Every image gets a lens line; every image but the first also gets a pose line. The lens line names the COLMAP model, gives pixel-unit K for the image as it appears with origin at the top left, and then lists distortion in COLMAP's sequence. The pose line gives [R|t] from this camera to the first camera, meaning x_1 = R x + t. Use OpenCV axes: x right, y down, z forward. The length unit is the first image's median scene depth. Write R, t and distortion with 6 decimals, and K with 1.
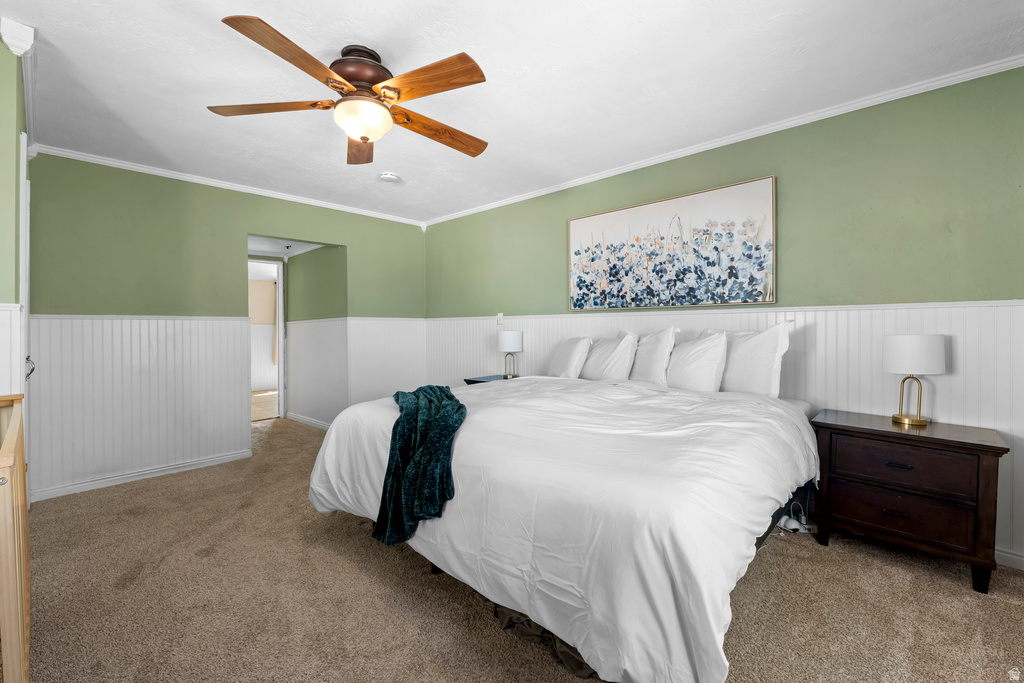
lens RADIAL K [[425.2, 0, 514.7], [0, 425.2, 339.4], [0, 0, 1]] dist [-0.000071, -0.000023]
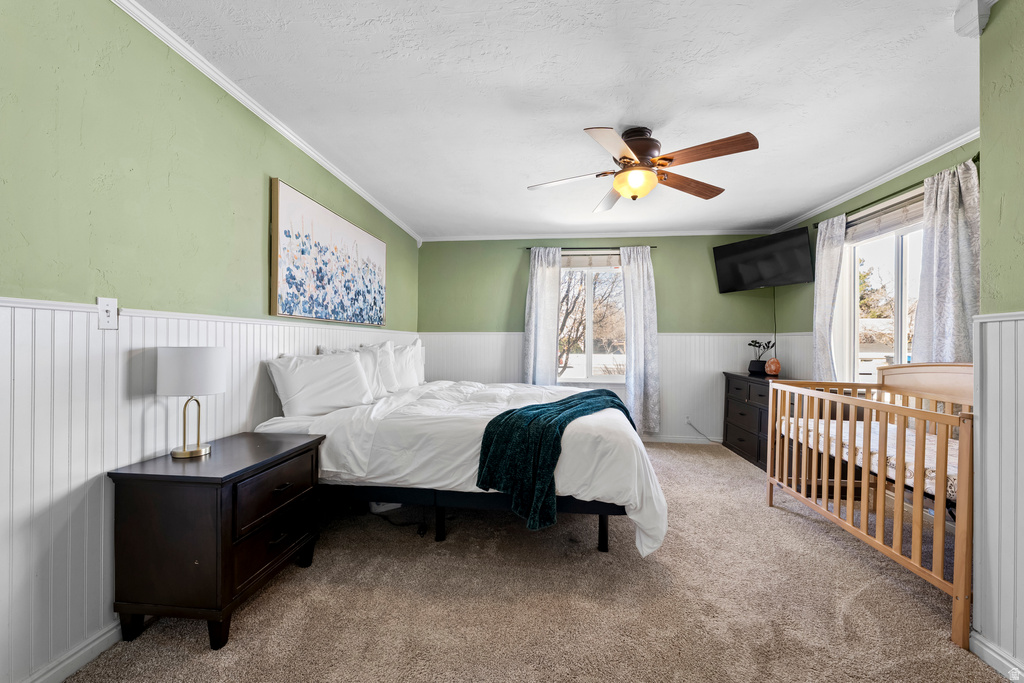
lens RADIAL K [[414.6, 0, 510.2], [0, 414.6, 341.9], [0, 0, 1]] dist [0.003462, -0.001213]
pose [[-0.593103, -0.005039, 0.805111, -0.646775], [0.003379, 0.999956, 0.008748, -0.032746], [-0.805120, 0.007910, -0.593060, 1.164862]]
